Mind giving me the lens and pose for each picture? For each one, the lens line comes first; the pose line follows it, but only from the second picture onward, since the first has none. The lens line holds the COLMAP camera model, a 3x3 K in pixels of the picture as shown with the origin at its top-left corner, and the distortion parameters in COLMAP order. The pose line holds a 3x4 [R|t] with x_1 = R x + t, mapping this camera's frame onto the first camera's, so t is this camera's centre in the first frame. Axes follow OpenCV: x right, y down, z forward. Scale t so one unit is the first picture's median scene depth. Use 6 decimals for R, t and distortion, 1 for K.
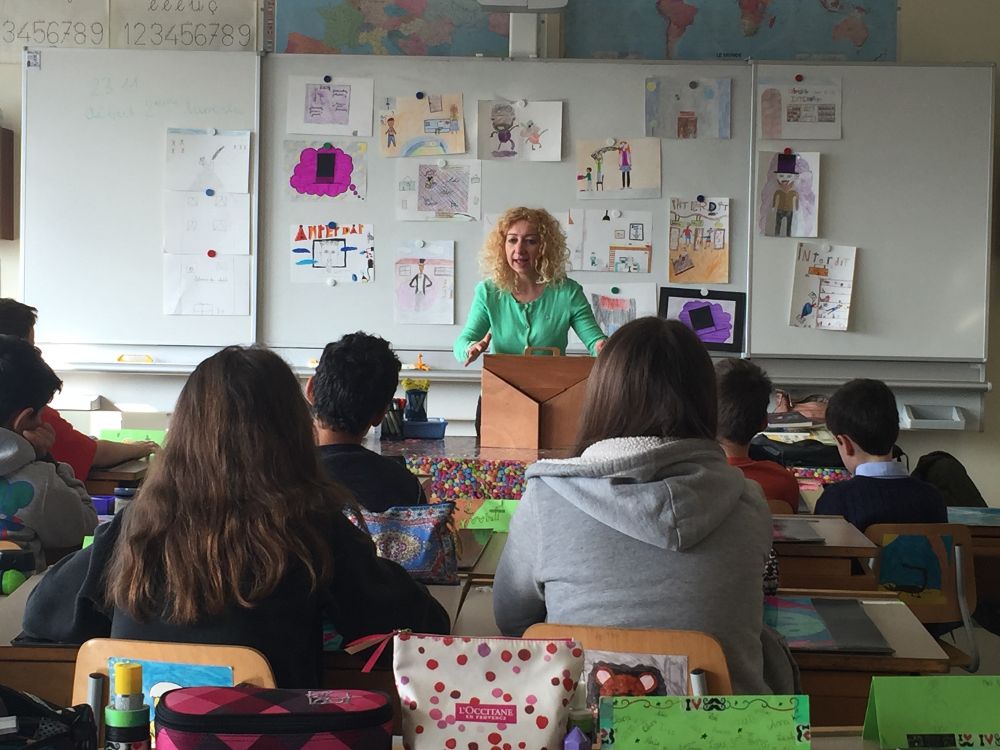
lens RADIAL K [[1882.9, 0, 499.9], [0, 1882.9, 375.9], [0, 0, 1]] dist [0.002328, 0.000000]
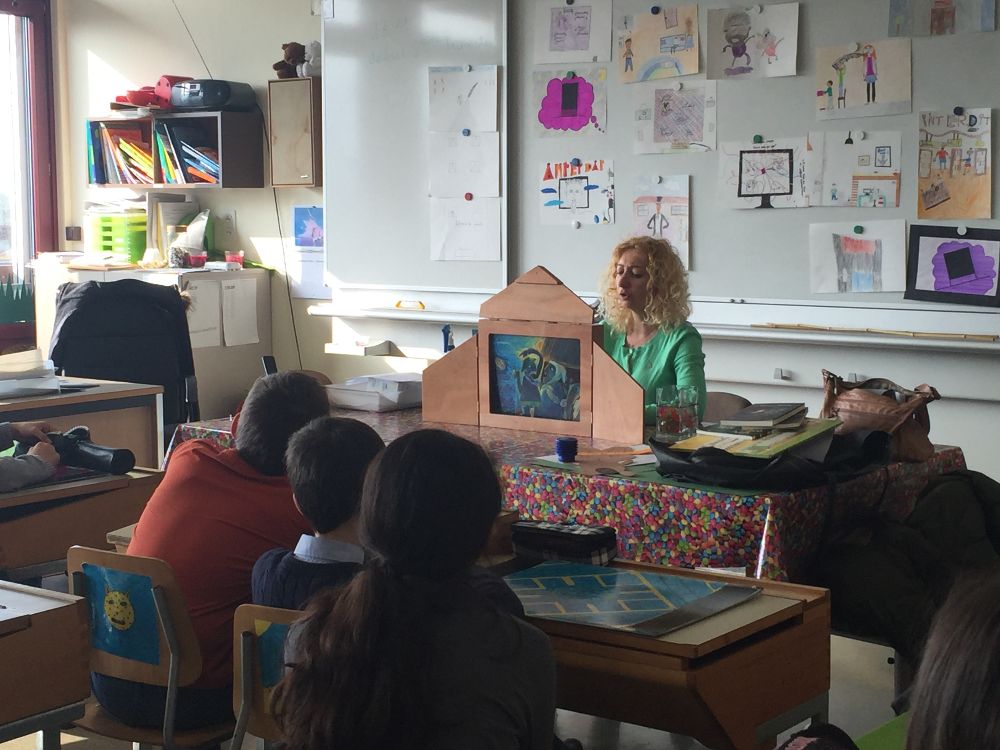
lens RADIAL K [[1711.9, 0, 499.9], [0, 1711.9, 373.5], [0, 0, 1]] dist [0.045507, 0.000000]
pose [[0.808052, 0.037024, -0.587947, 0.377127], [-0.000864, 0.998097, 0.061665, -0.028774], [0.589110, -0.049321, 0.806546, 0.301429]]
